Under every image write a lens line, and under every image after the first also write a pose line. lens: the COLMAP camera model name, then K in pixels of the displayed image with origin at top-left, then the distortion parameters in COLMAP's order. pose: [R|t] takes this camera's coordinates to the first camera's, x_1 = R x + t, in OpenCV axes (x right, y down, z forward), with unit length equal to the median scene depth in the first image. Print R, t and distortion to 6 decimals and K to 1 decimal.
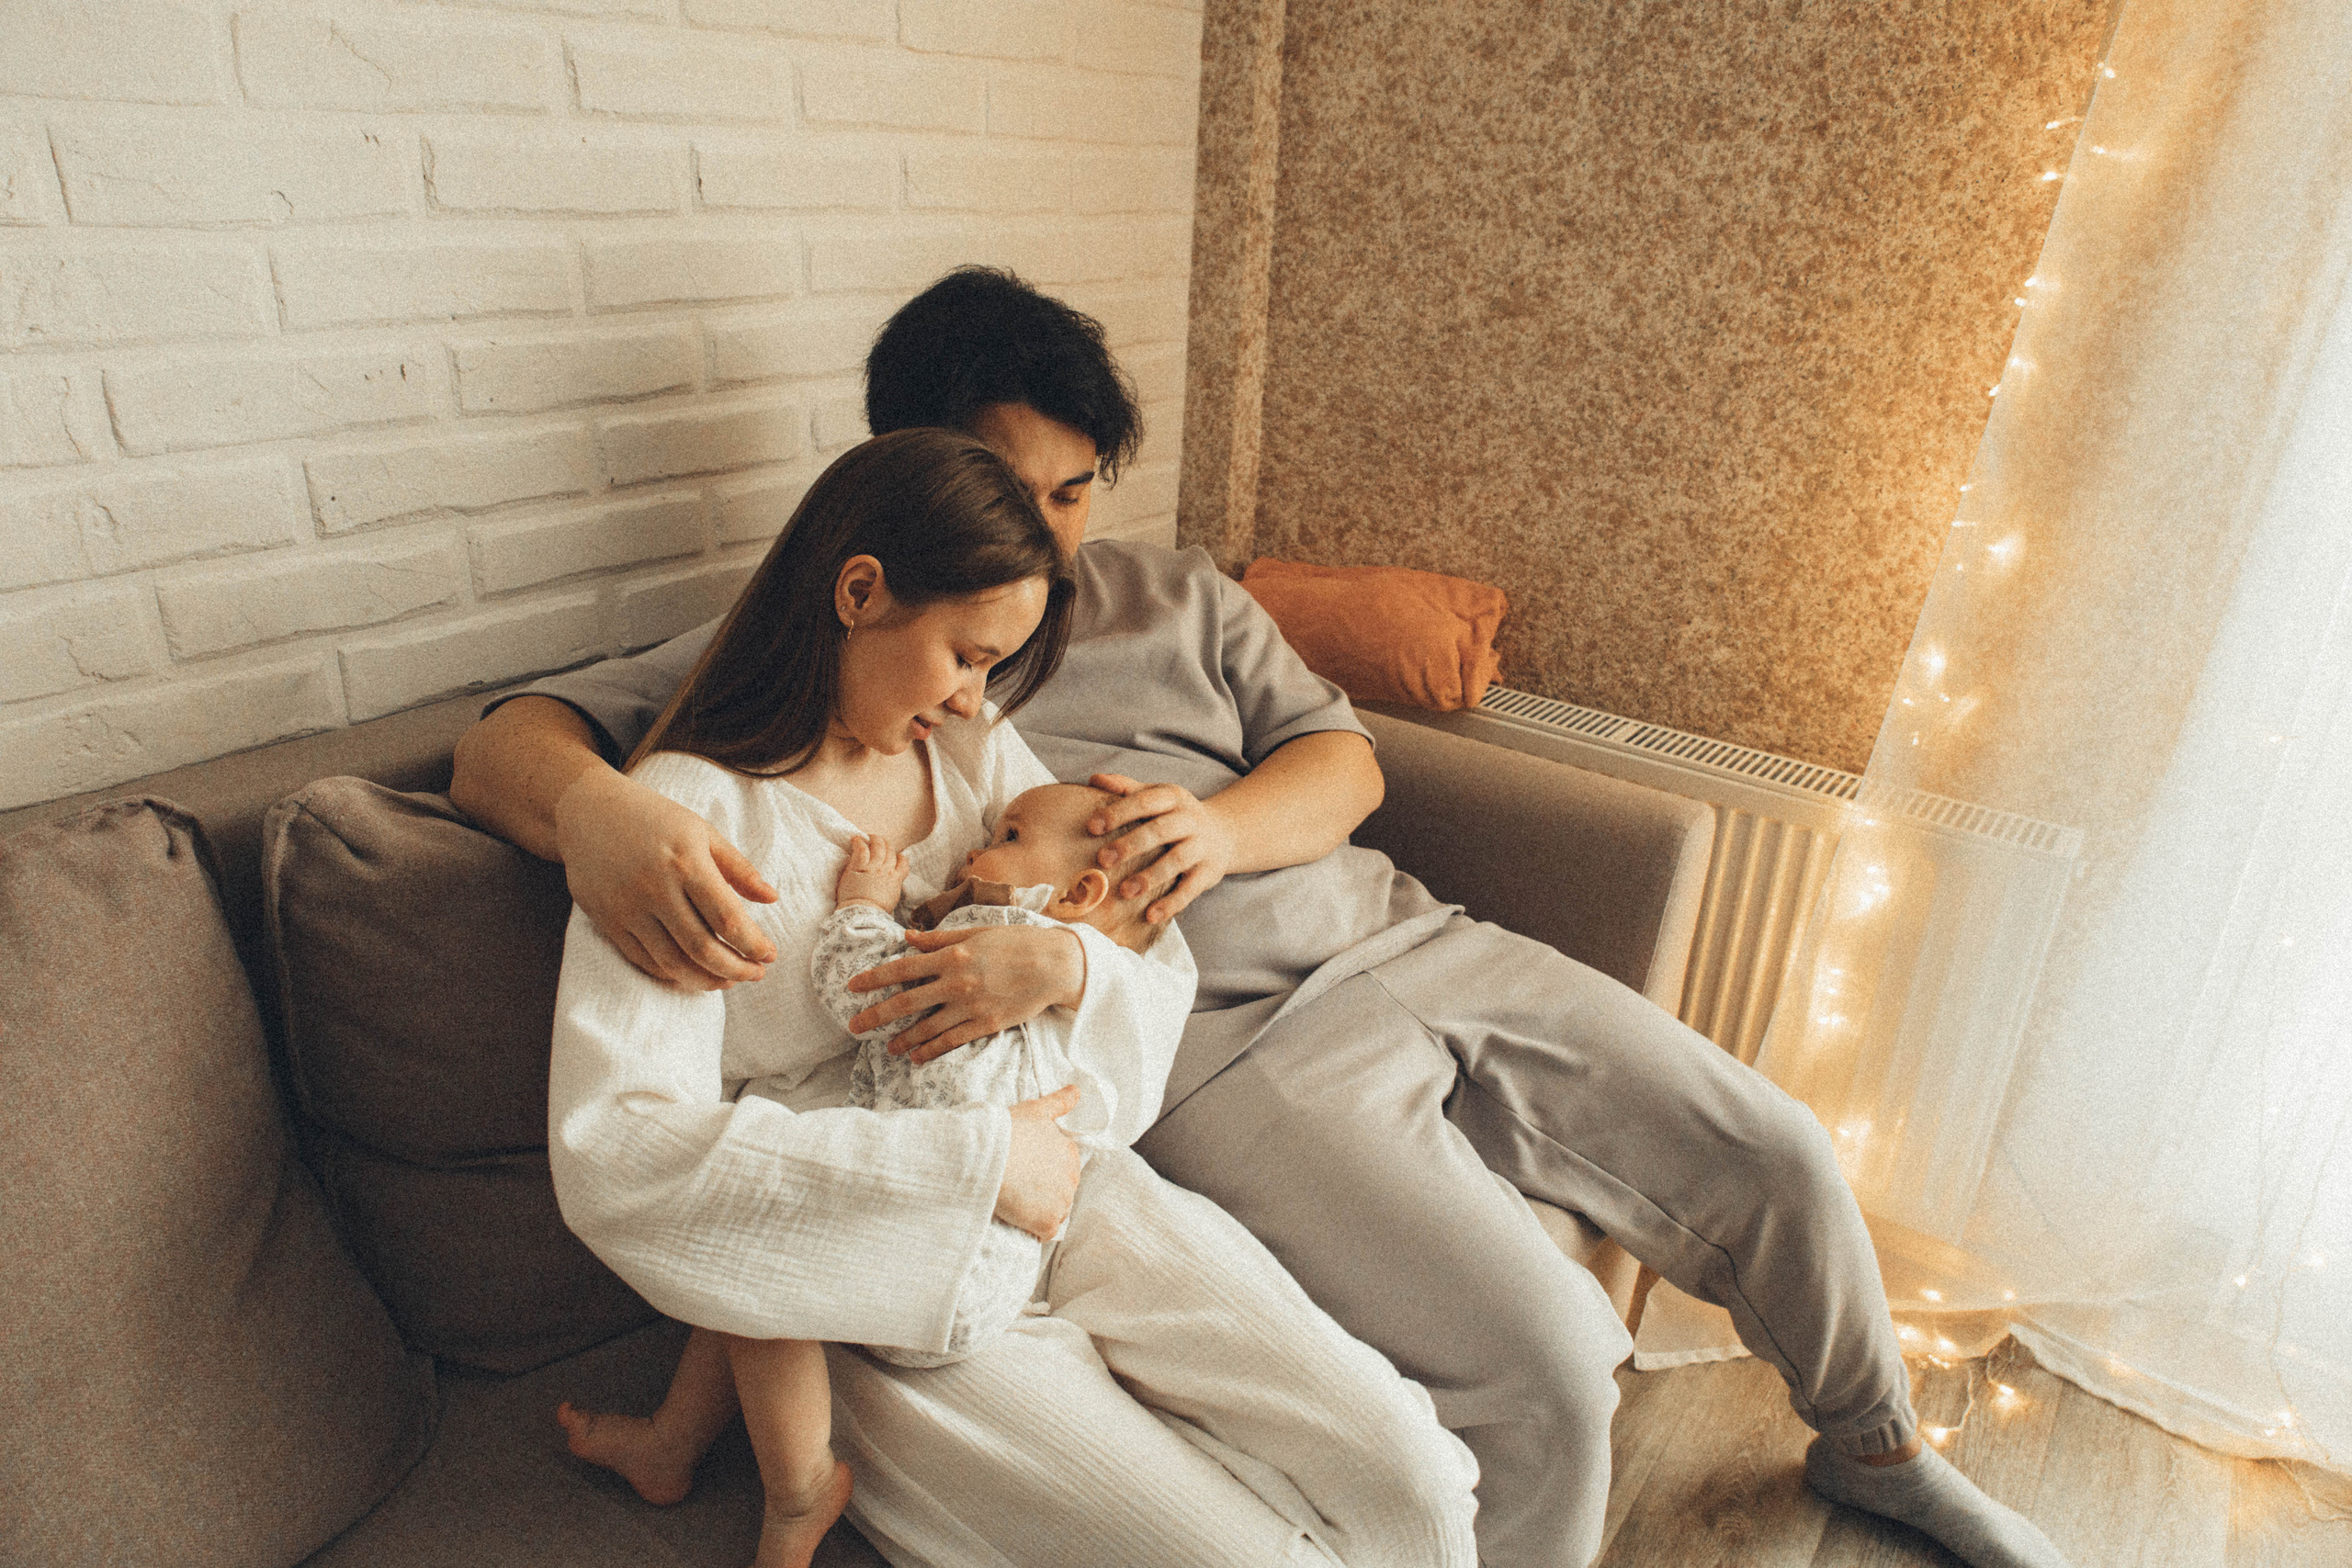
lens RADIAL K [[1524.3, 0, 1184.9], [0, 1524.3, 793.9], [0, 0, 1]] dist [0.007832, 0.003082]
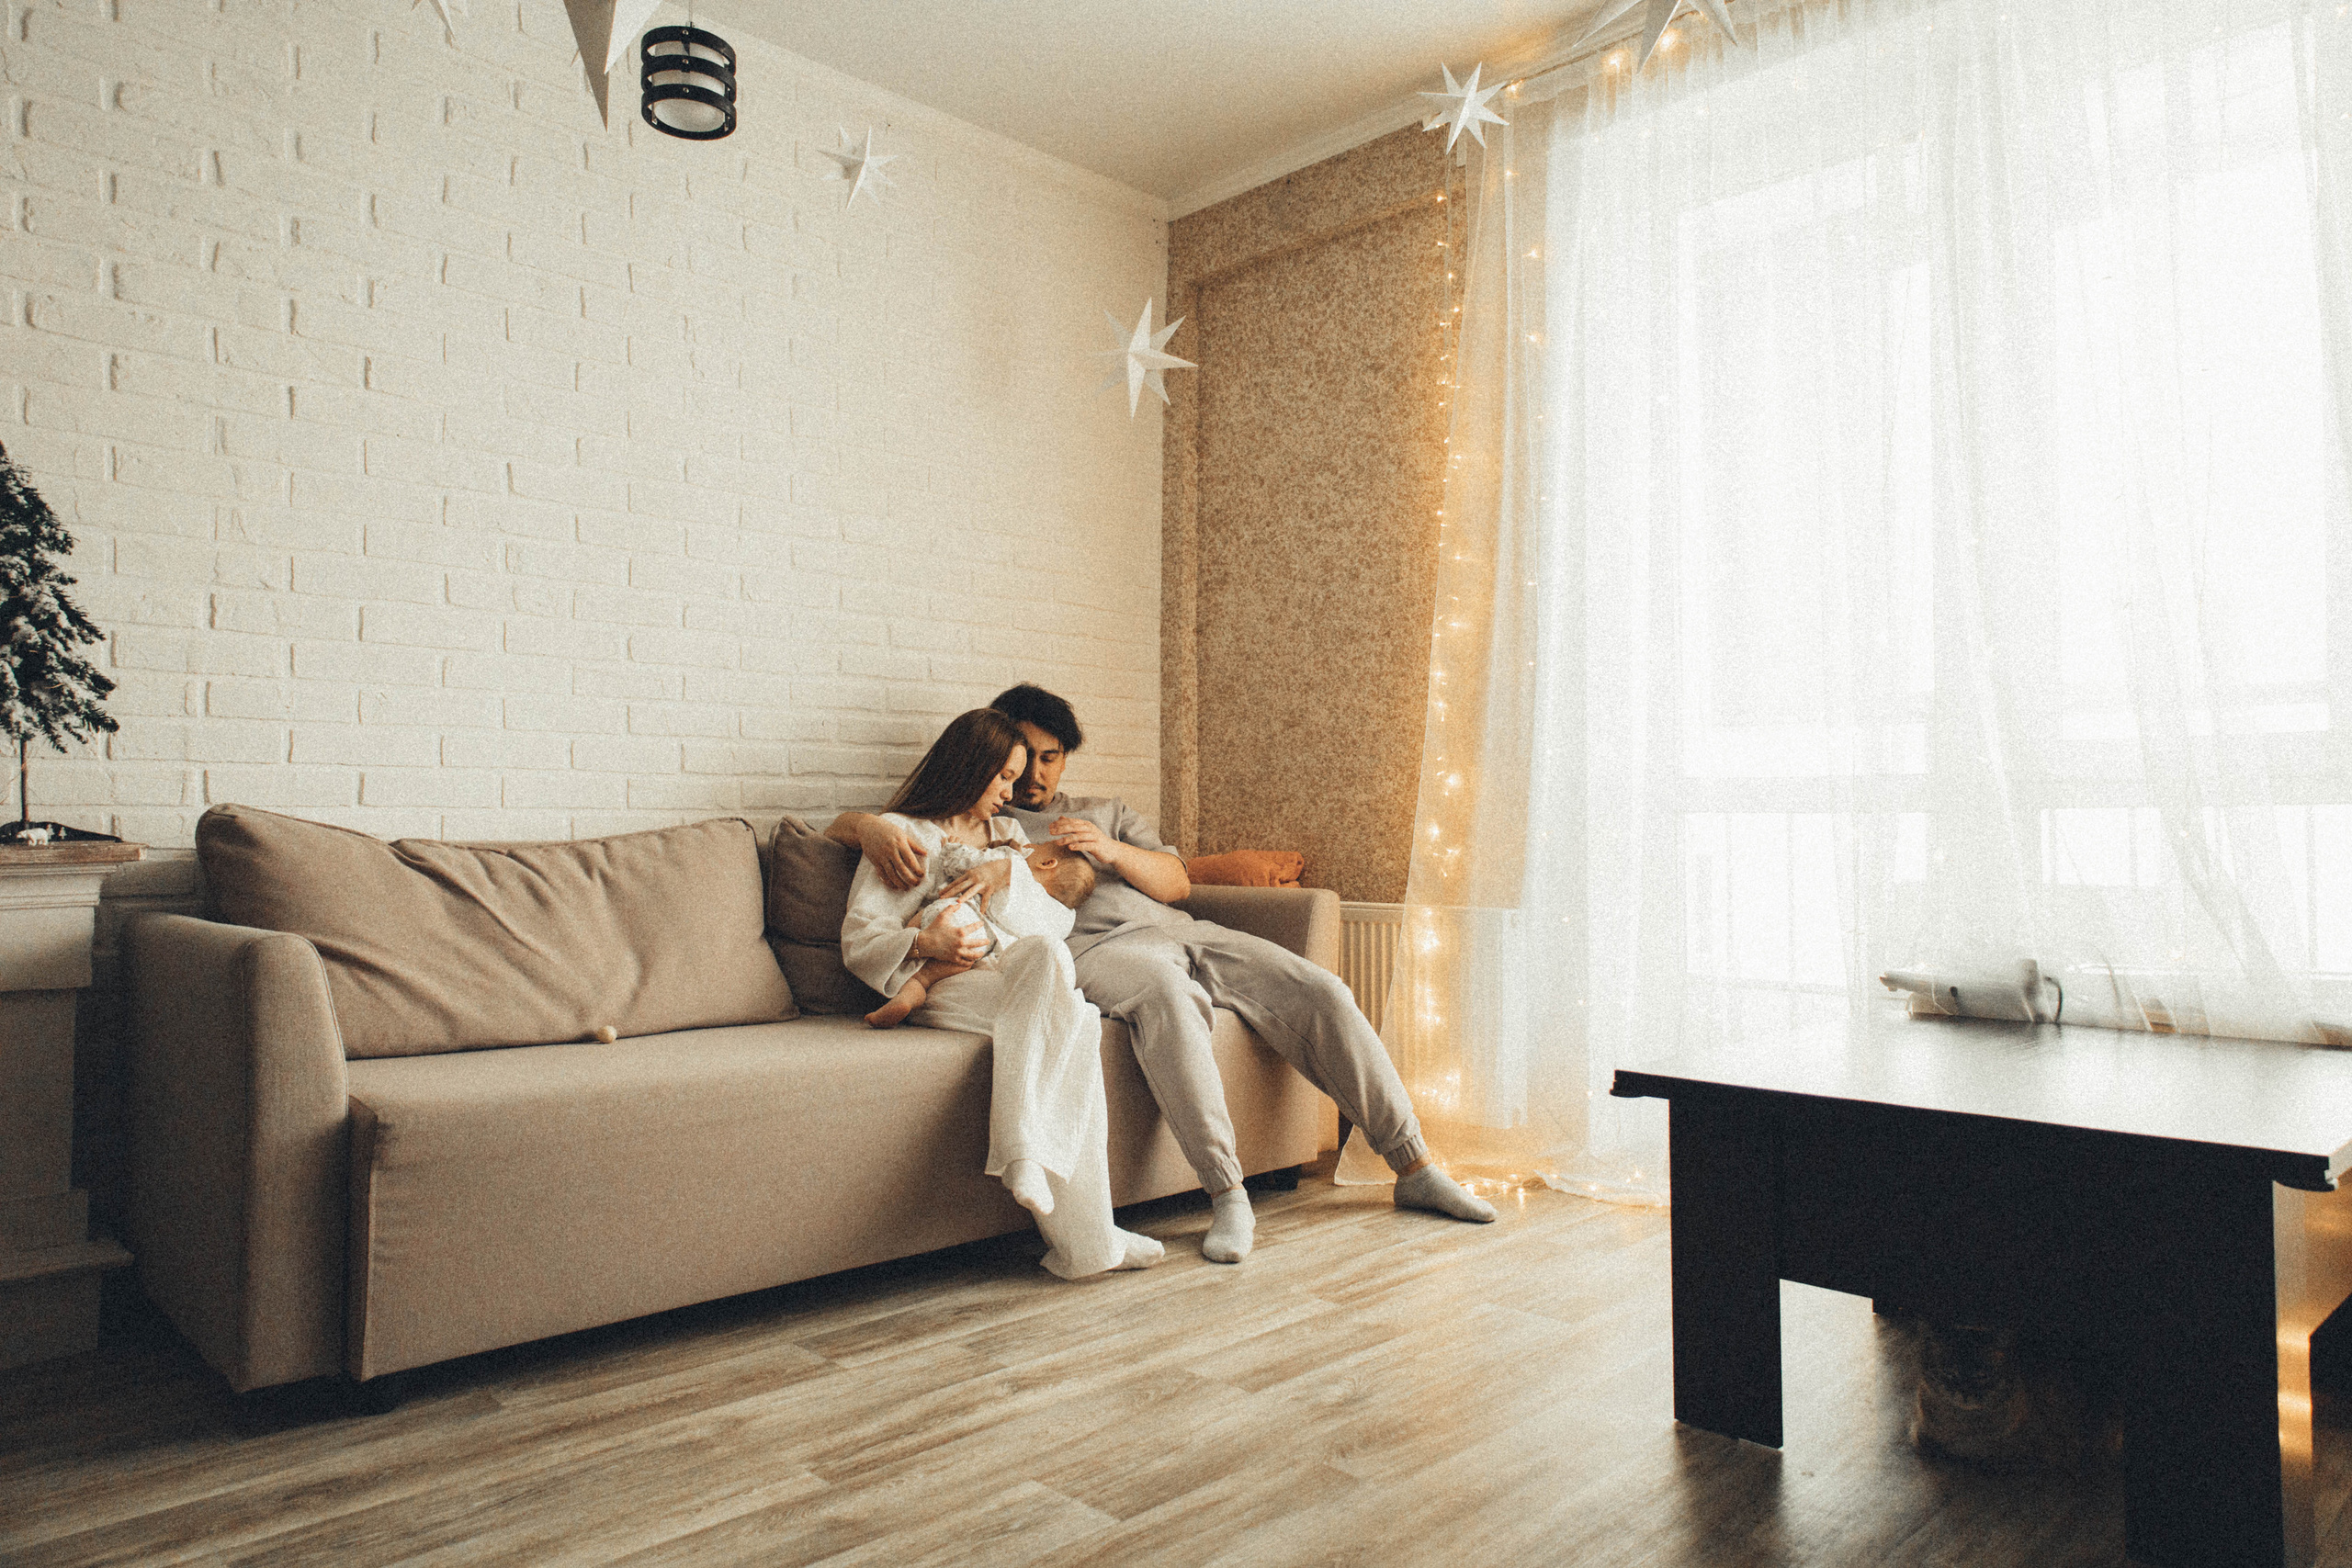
lens RADIAL K [[1524.3, 0, 1174.6], [0, 1524.3, 802.2], [0, 0, 1]] dist [0.007832, 0.003082]
pose [[0.984117, -0.050278, -0.170250, 0.441969], [-0.023789, 0.913051, -0.407151, 0.717537], [0.175917, 0.404734, 0.897354, -0.997628]]
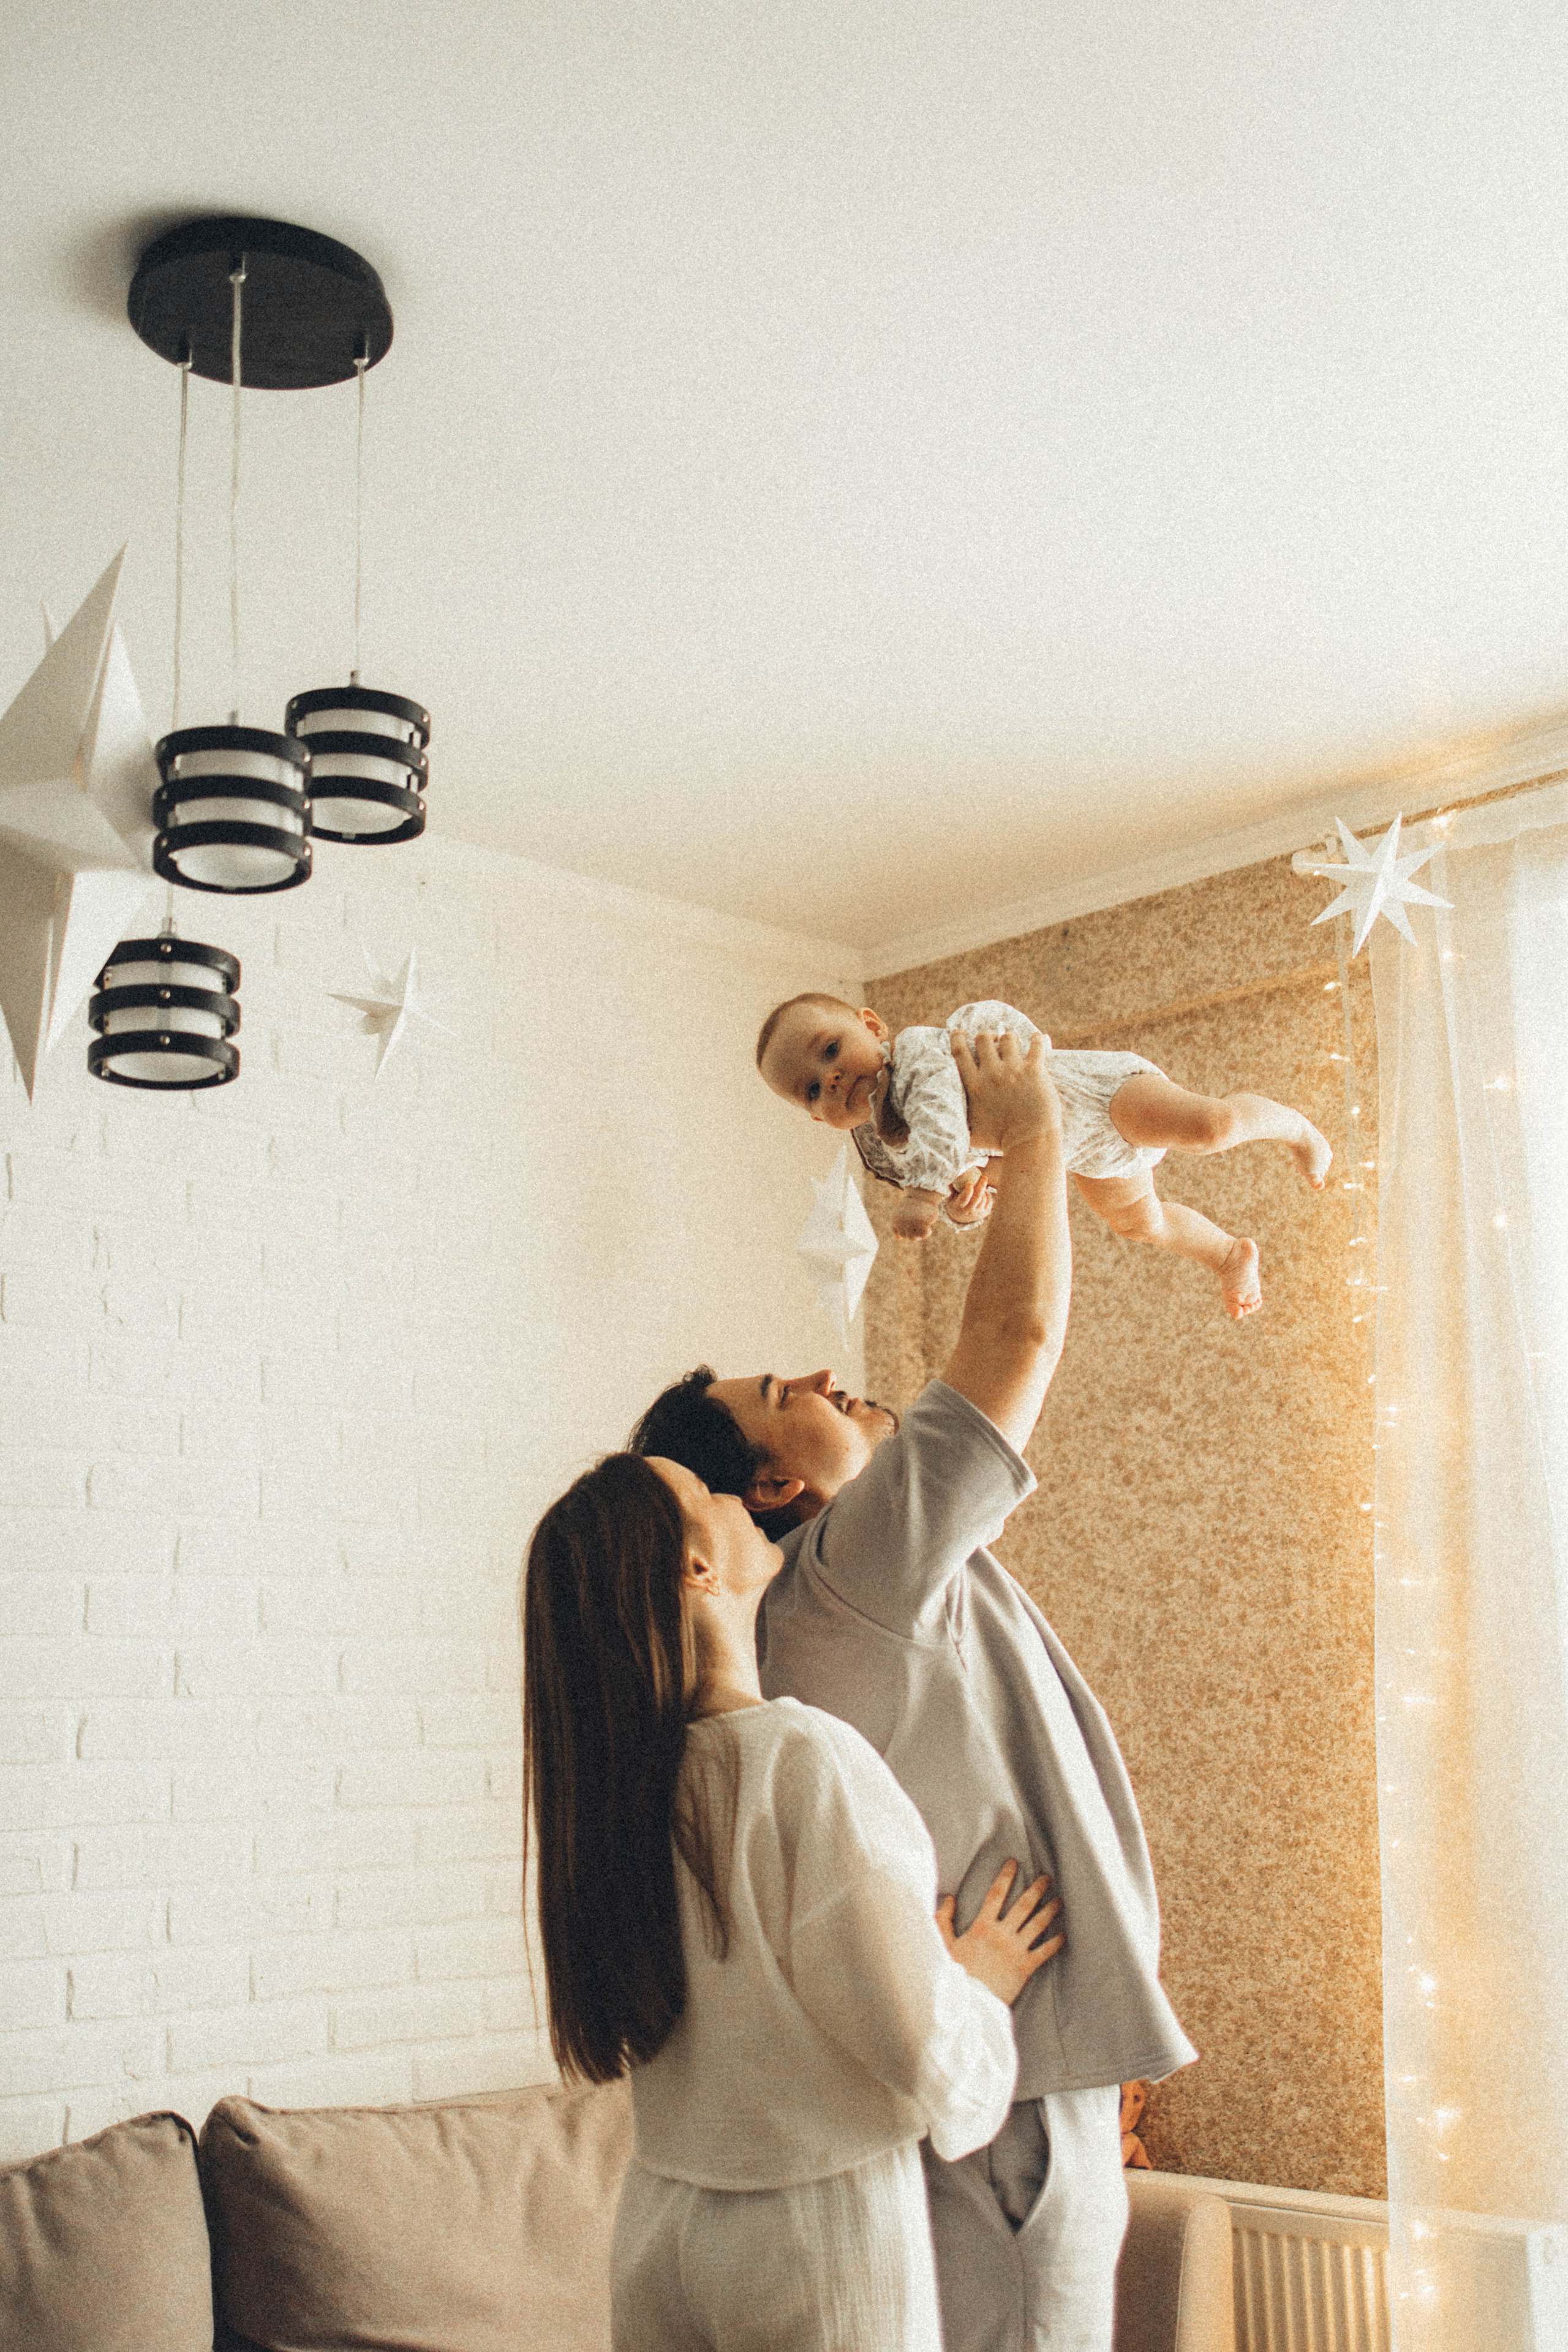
lens RADIAL K [[2609.4, 0, 745.9], [0, 2609.4, 1242.0], [0, 0, 1]] dist [0.027599, 0.000000]
pose [[0.978735, -0.102607, -0.177624, 0.376218], [-0.014371, 0.829480, -0.558351, 0.504040], [0.204626, 0.549031, 0.810366, -1.130838]]
